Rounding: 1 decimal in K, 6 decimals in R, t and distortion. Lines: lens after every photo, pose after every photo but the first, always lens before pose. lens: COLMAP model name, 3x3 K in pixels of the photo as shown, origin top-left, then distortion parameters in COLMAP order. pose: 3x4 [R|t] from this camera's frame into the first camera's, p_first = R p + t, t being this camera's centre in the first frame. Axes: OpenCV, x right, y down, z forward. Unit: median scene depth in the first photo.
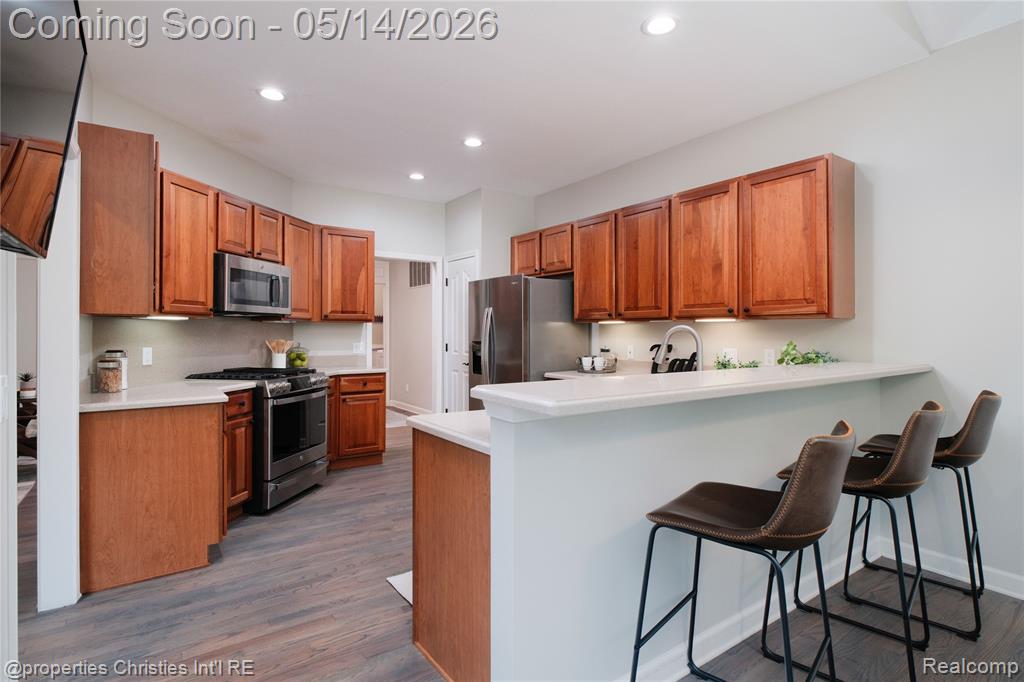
lens RADIAL K [[508.5, 0, 512.0], [0, 508.5, 341.0], [0, 0, 1]] dist [0.000179, 0.000231]
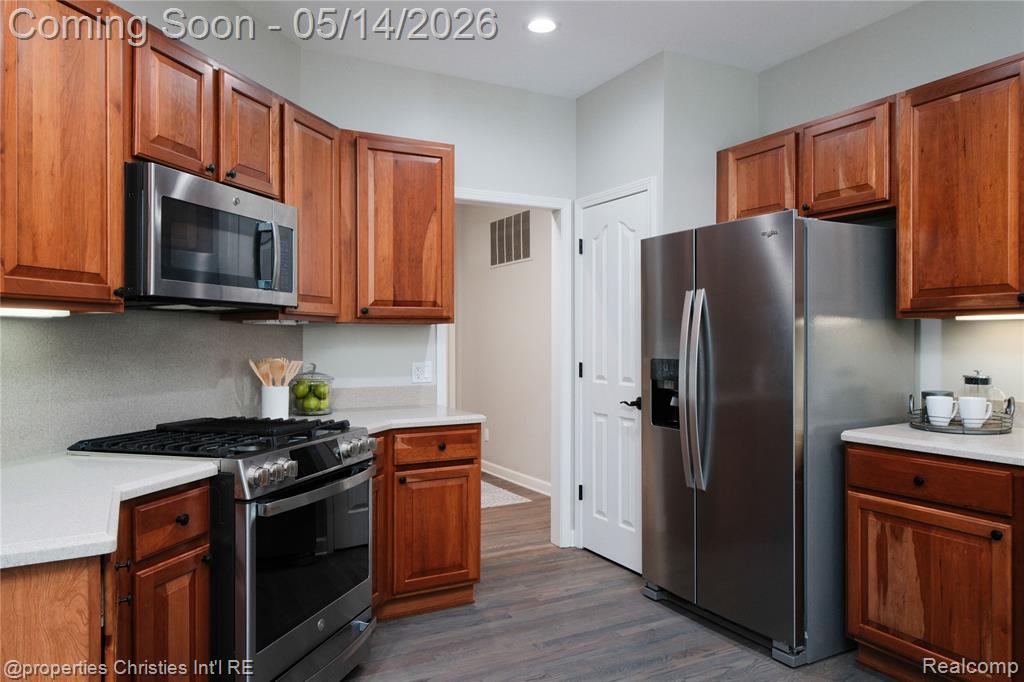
lens RADIAL K [[696.3, 0, 513.2], [0, 696.3, 350.2], [0, 0, 1]] dist [0.010647, 0.003312]
pose [[0.993511, -0.004162, -0.113664, -0.150830], [0.003878, 0.999989, -0.002723, -0.007936], [0.113674, 0.002265, 0.993516, 0.352772]]
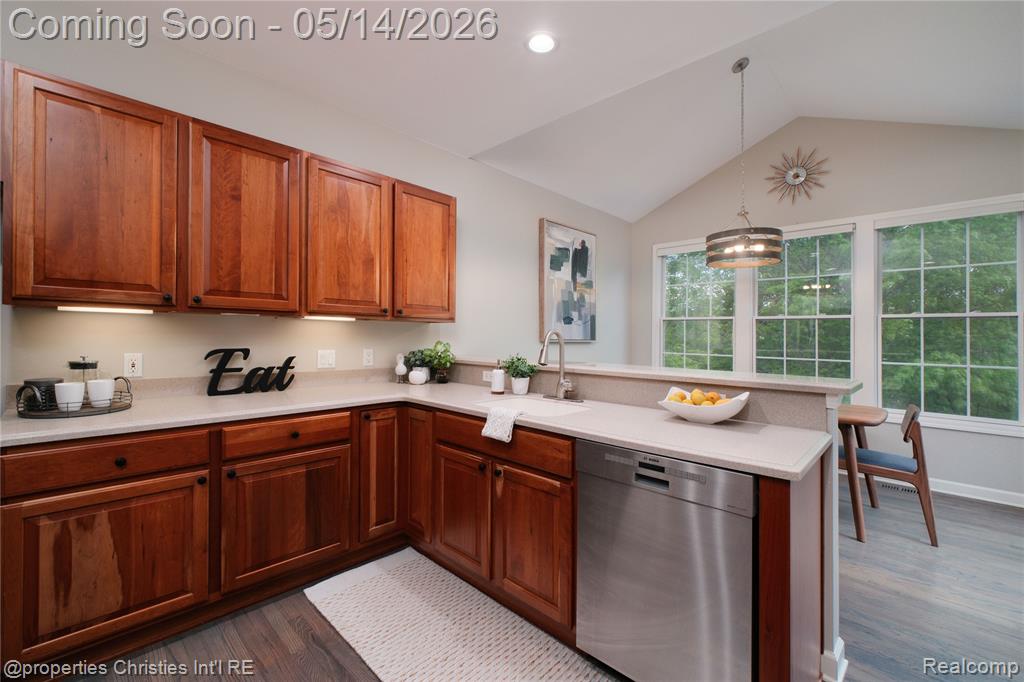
lens RADIAL K [[429.9, 0, 513.8], [0, 429.9, 331.0], [0, 0, 1]] dist [-0.000650, -0.000070]
pose [[-0.193895, 0.003521, 0.981016, -0.313406], [-0.000310, 0.999993, -0.003650, -0.013699], [-0.981022, -0.001012, -0.193893, 0.679291]]
